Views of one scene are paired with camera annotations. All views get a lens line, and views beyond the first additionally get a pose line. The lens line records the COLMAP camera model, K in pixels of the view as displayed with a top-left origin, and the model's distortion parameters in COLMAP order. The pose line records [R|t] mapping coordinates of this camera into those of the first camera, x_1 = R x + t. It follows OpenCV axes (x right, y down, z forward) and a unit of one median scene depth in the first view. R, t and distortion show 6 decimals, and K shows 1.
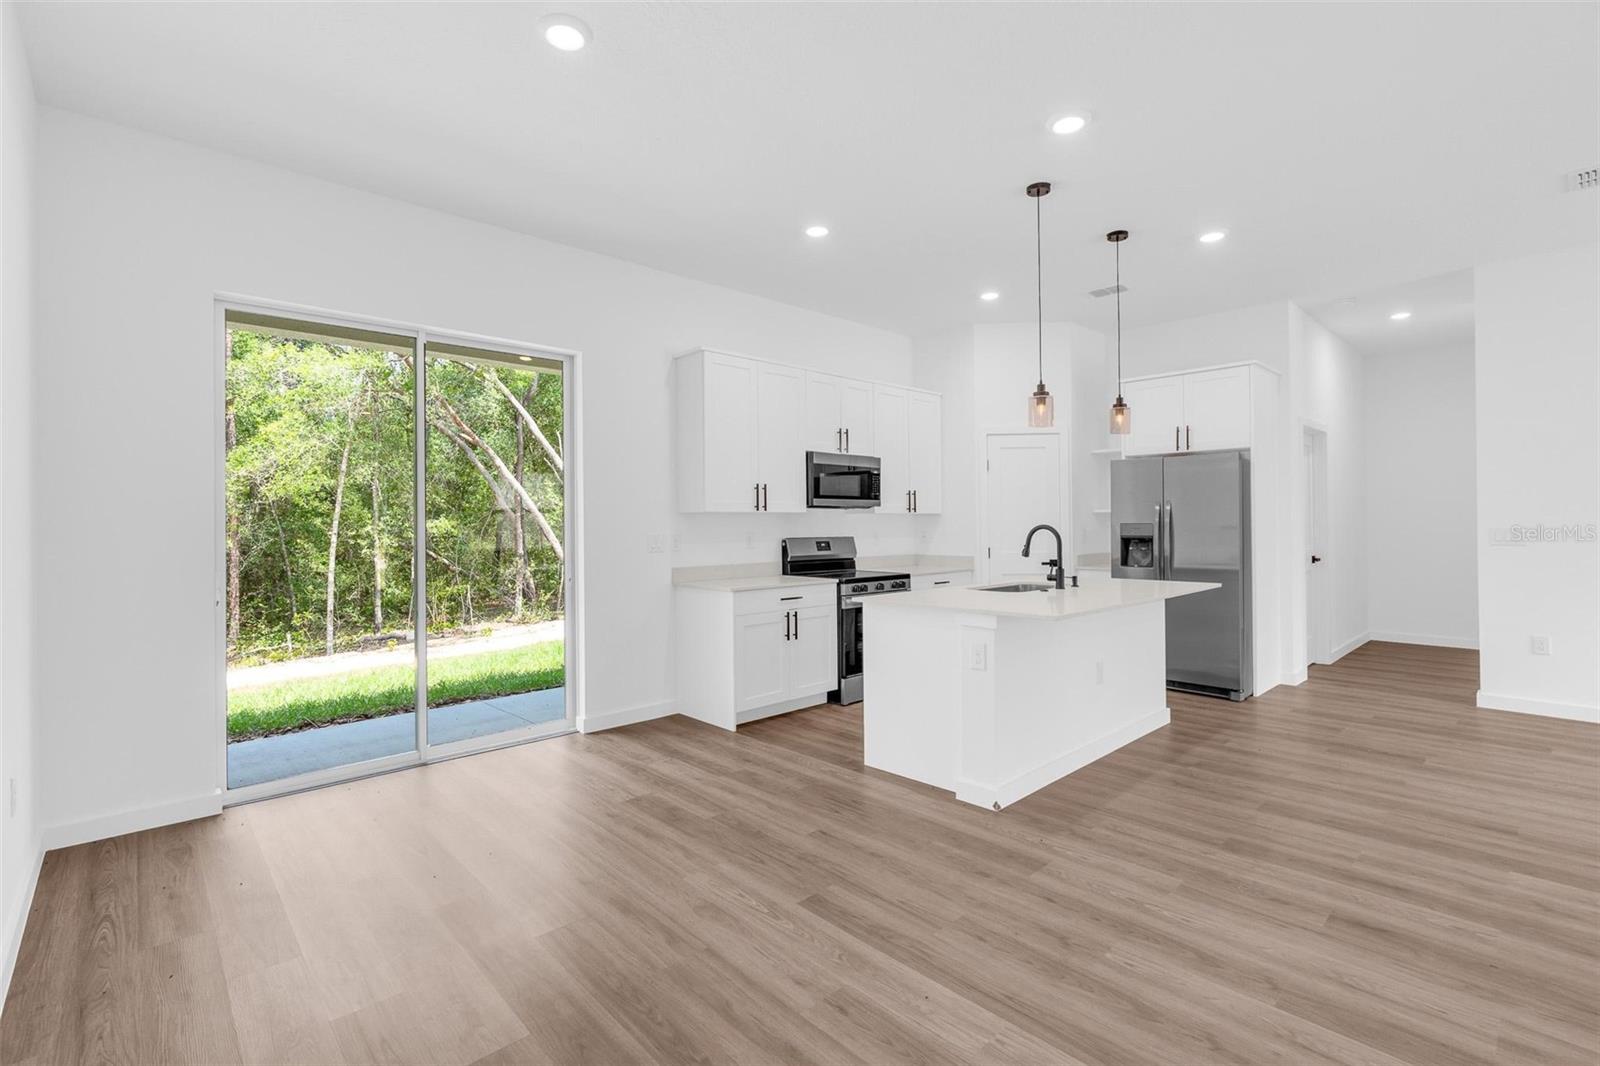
lens RADIAL K [[721.1, 0, 795.6], [0, 721.1, 520.3], [0, 0, 1]] dist [-0.010182, 0.003553]
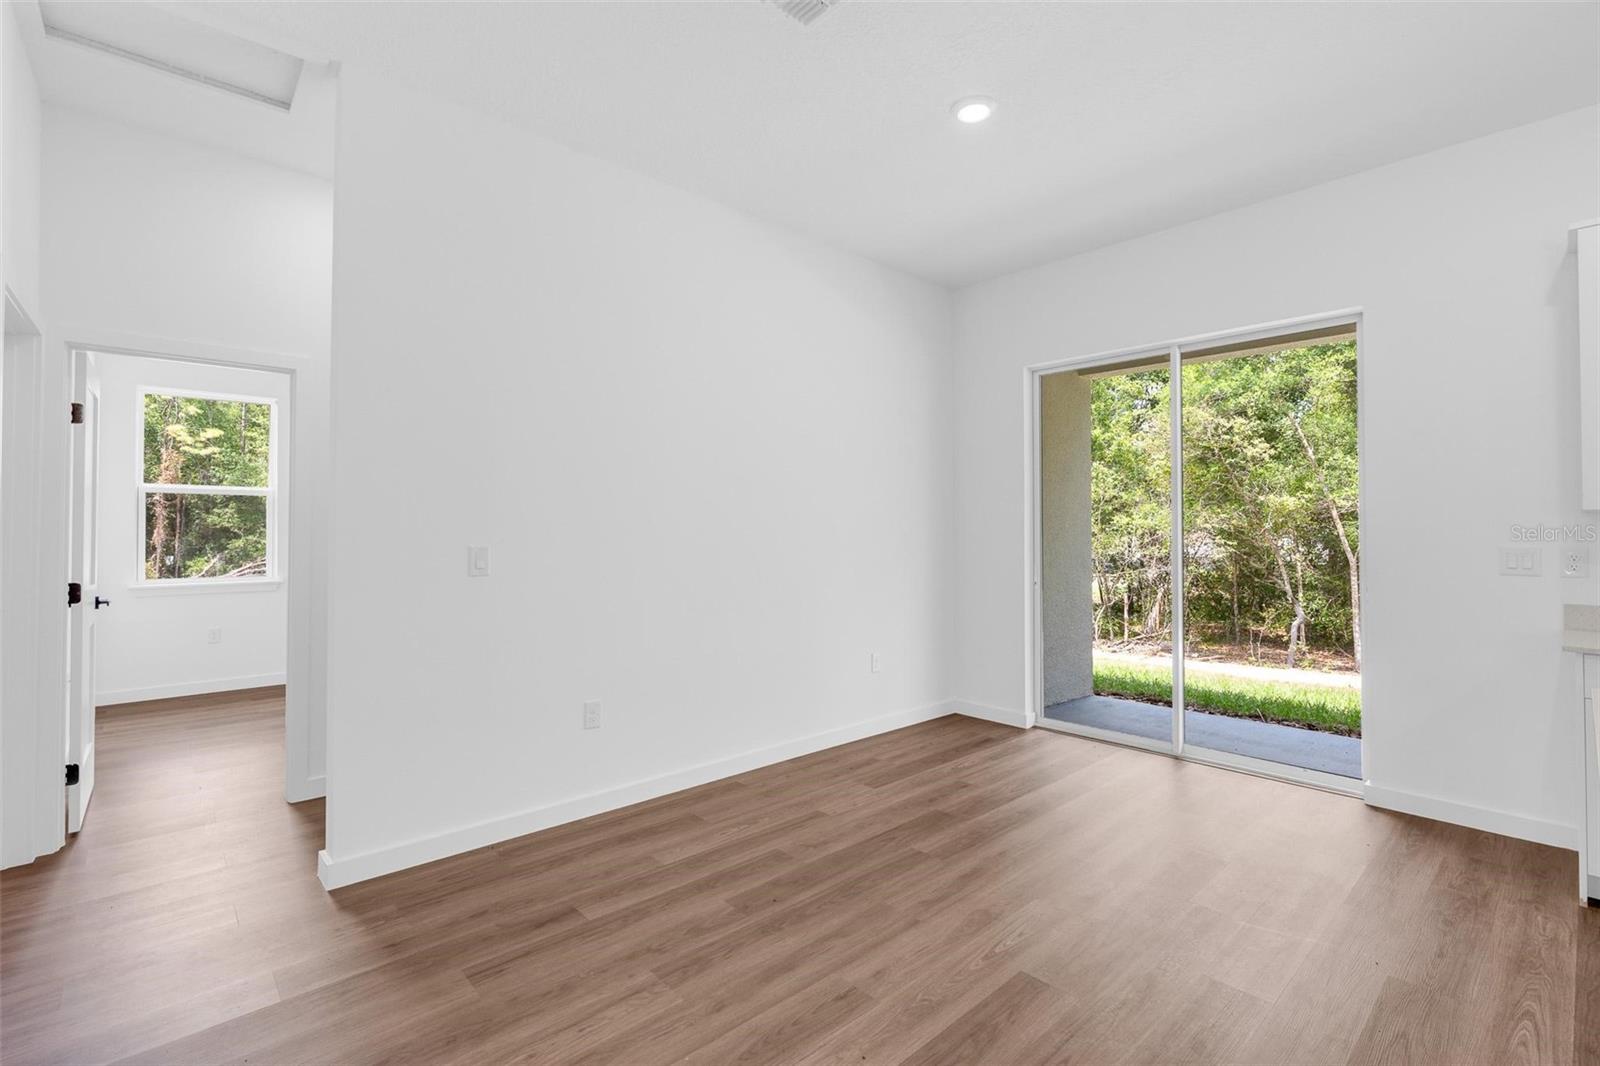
lens RADIAL K [[721.1, 0, 798.6], [0, 721.1, 517.5], [0, 0, 1]] dist [-0.010182, 0.003553]
pose [[-0.008478, -0.009035, -0.999923, 0.561790], [0.003314, 0.999953, -0.009063, -0.003275], [0.999959, -0.003391, -0.008447, 0.478228]]
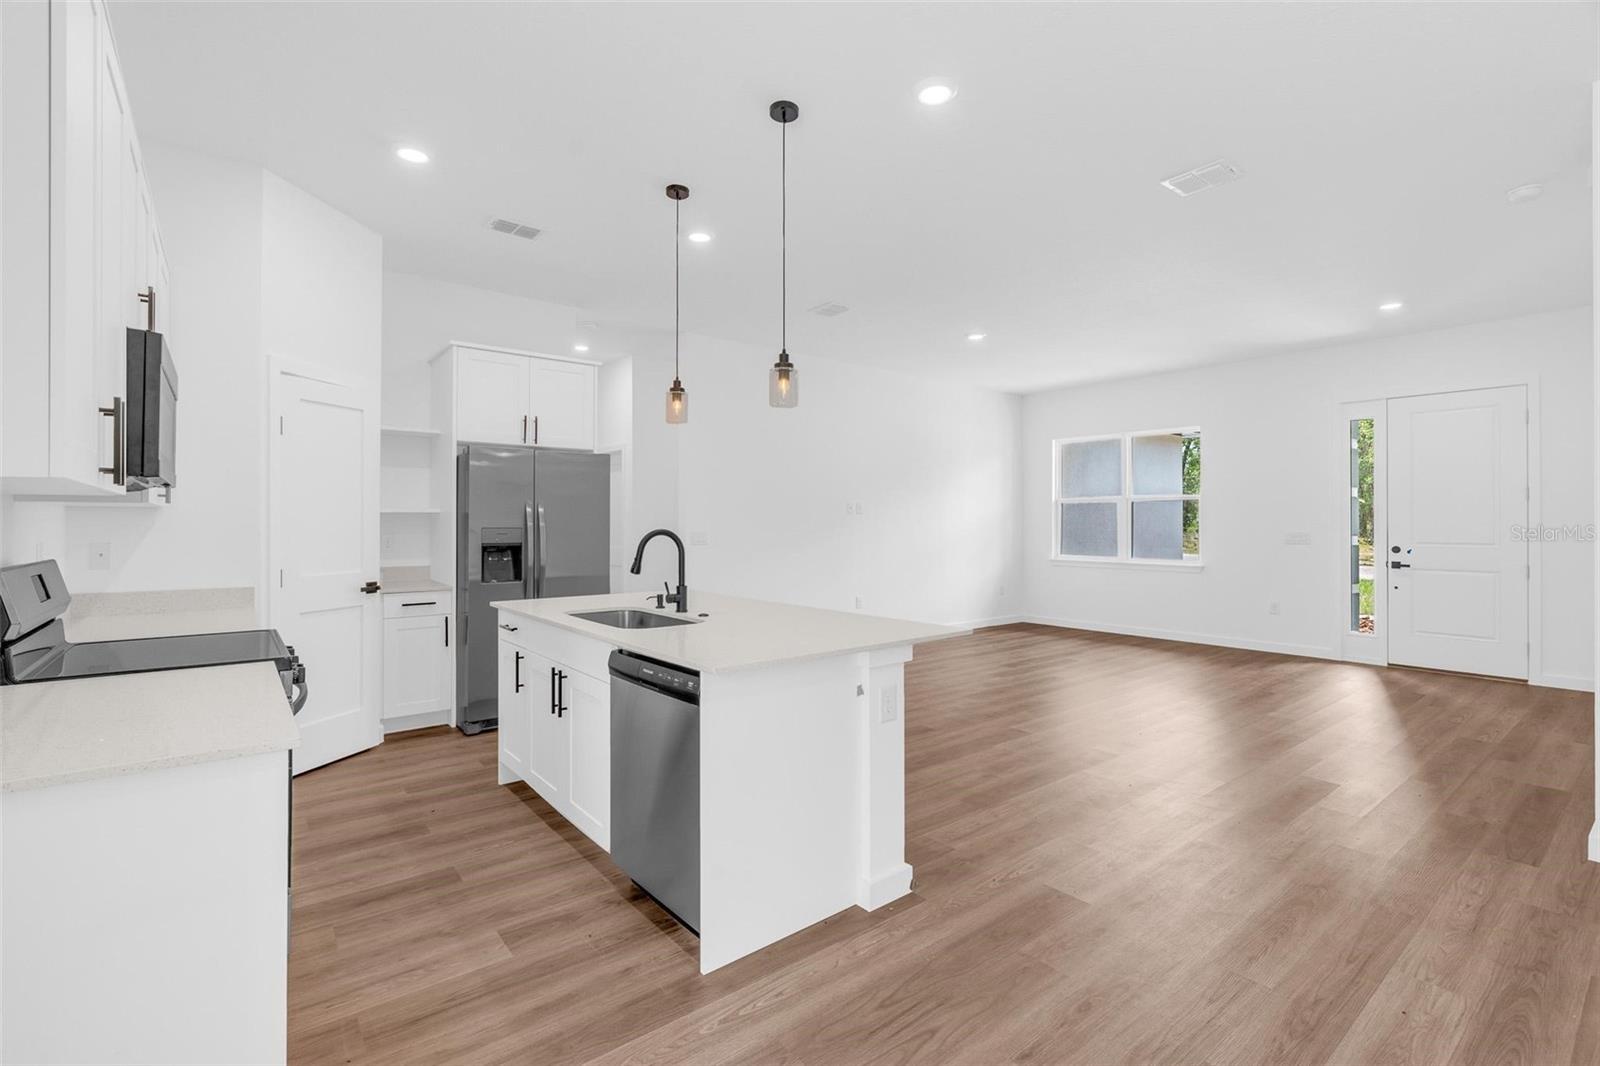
lens RADIAL K [[721.1, 0, 795.8], [0, 721.1, 520.8], [0, 0, 1]] dist [-0.010182, 0.003553]
pose [[0.077595, 0.012634, 0.996905, -0.443203], [-0.005998, 0.999908, -0.012205, 0.006334], [-0.996967, -0.005032, 0.077663, 0.903036]]
